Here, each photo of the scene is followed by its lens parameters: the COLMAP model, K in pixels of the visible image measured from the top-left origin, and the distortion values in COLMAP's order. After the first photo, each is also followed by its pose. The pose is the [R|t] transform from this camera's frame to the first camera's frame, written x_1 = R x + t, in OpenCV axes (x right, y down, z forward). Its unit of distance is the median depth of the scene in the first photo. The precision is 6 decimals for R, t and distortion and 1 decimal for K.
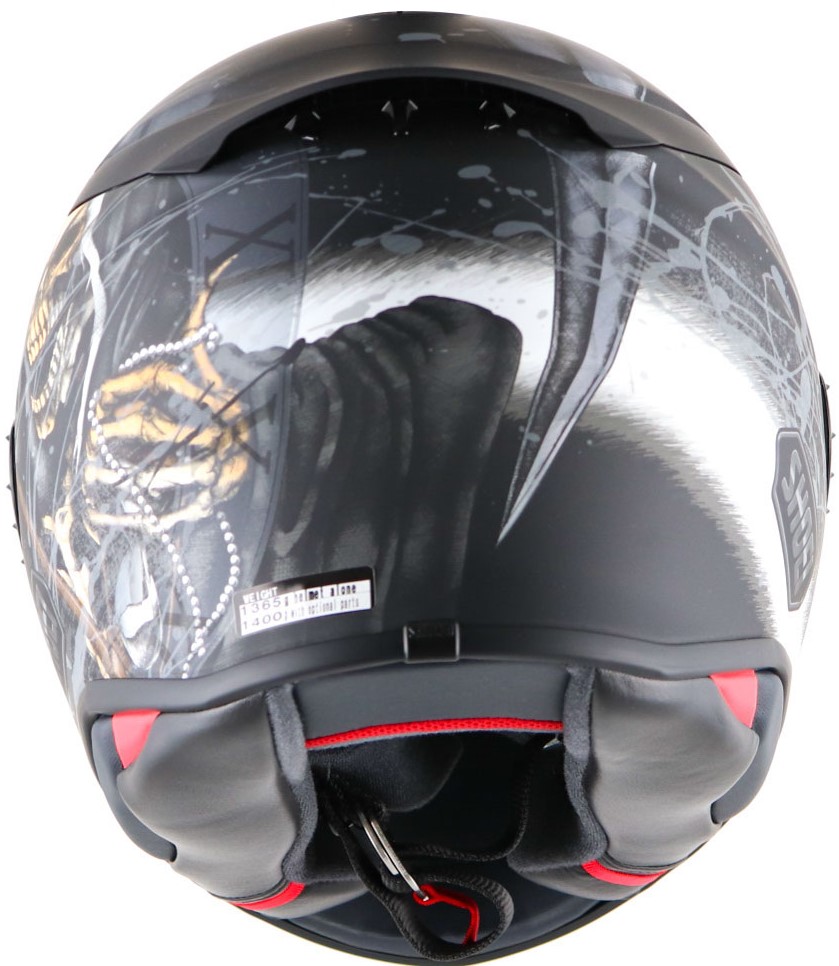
lens RADIAL K [[1840.1, 0, 419.5], [0, 1840.1, 483.0], [0, 0, 1]] dist [-0.015761, 0.056990]
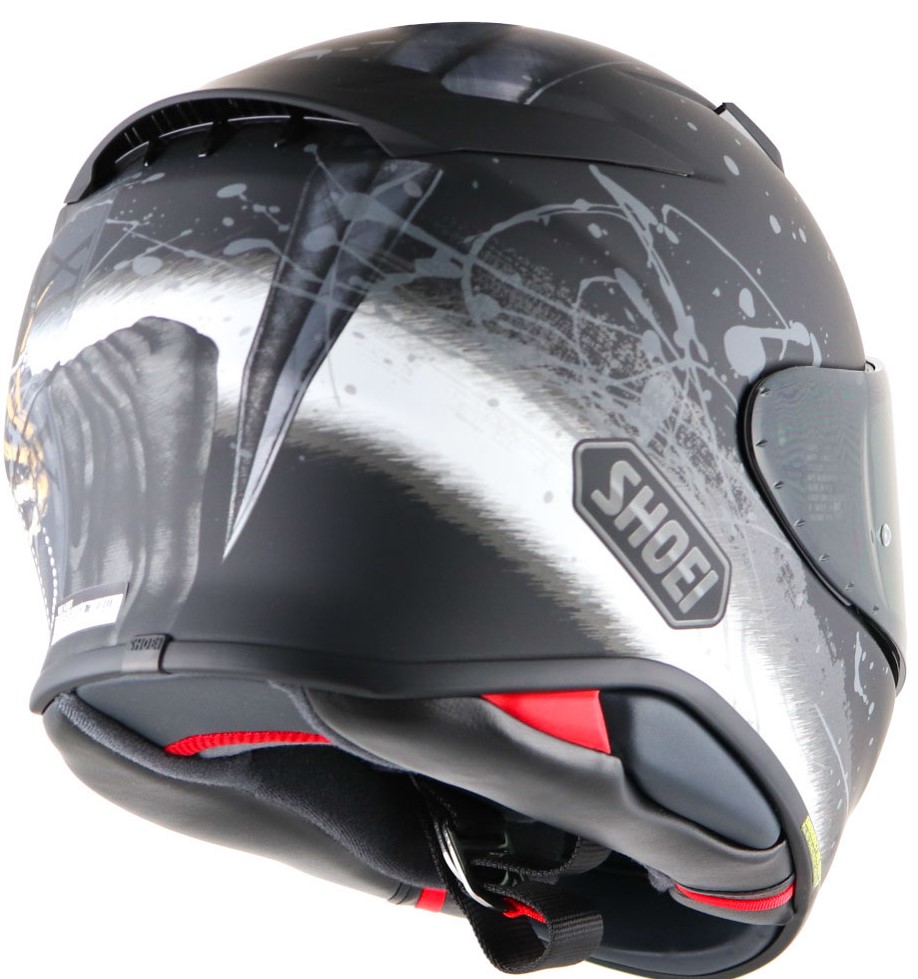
lens RADIAL K [[1837.8, 0, 459.0], [0, 1837.8, 489.5], [0, 0, 1]] dist [-0.011601, -0.024890]
pose [[0.960690, -0.006835, -0.277538, 0.437923], [0.007350, 0.999973, 0.000815, -0.005169], [0.277525, -0.002822, 0.960714, 0.066849]]
